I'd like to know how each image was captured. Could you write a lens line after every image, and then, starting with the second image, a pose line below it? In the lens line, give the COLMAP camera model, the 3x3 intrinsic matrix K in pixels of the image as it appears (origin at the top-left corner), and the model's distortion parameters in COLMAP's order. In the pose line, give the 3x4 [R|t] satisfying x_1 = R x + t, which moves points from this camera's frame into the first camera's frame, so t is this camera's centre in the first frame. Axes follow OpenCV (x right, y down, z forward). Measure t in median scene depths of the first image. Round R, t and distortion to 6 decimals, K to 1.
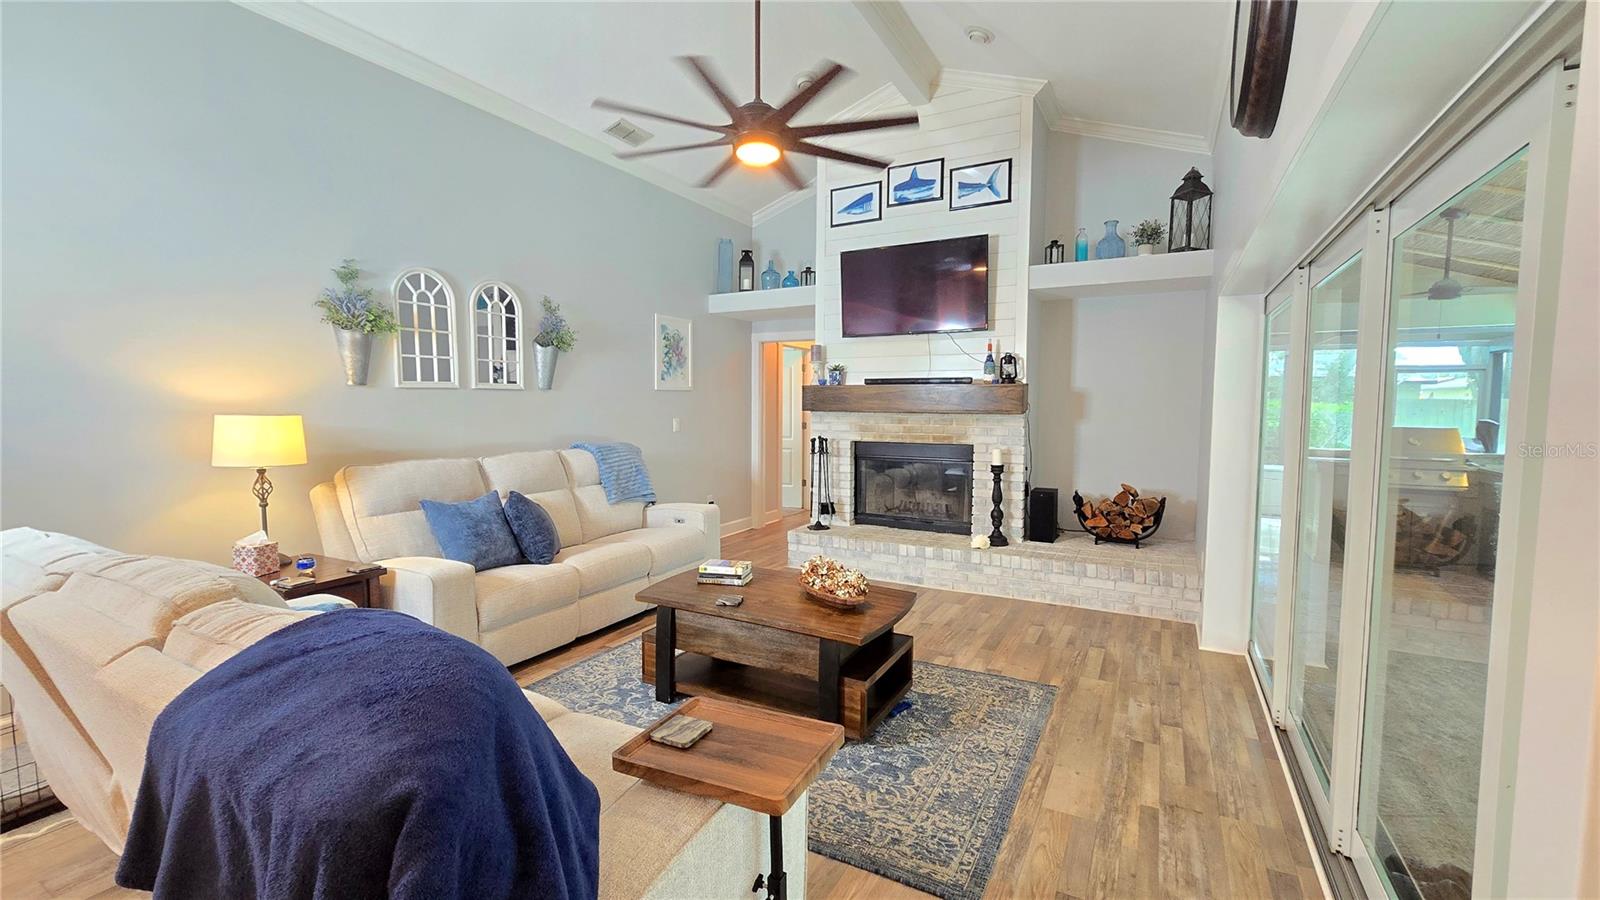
lens RADIAL K [[657.9, 0, 804.8], [0, 657.9, 450.2], [0, 0, 1]] dist [-0.003742, -0.000157]
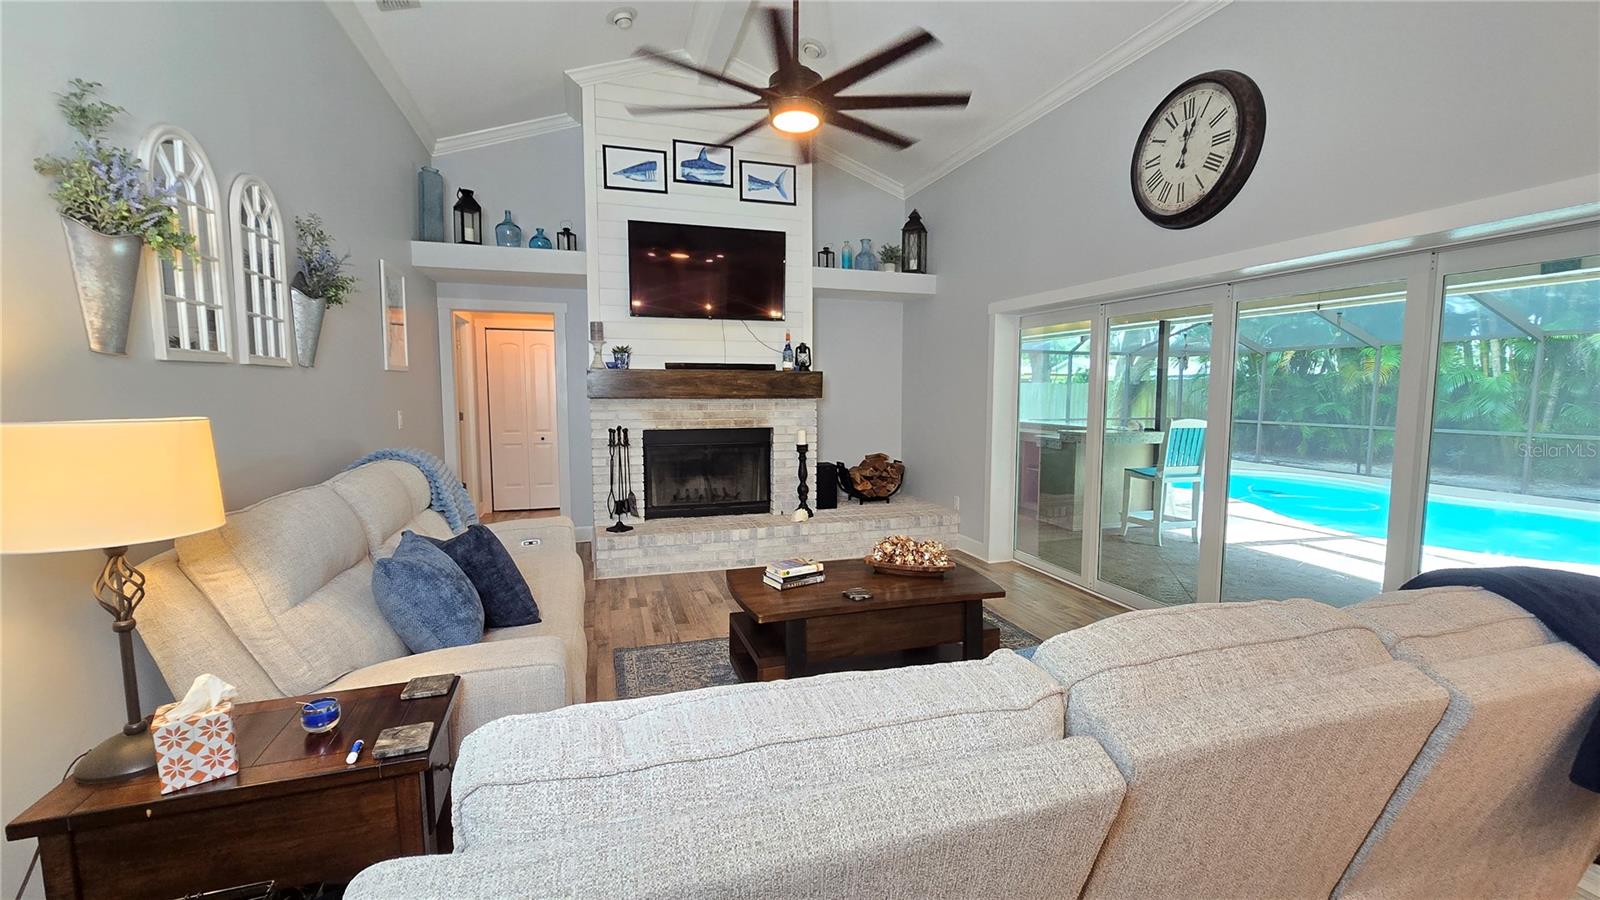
lens RADIAL K [[657.9, 0, 813.2], [0, 657.9, 452.1], [0, 0, 1]] dist [-0.003742, -0.000157]
pose [[0.685007, -0.070270, 0.725139, -0.477626], [0.051310, 0.997519, 0.048195, -0.016802], [-0.726727, 0.004193, 0.686914, 0.217143]]
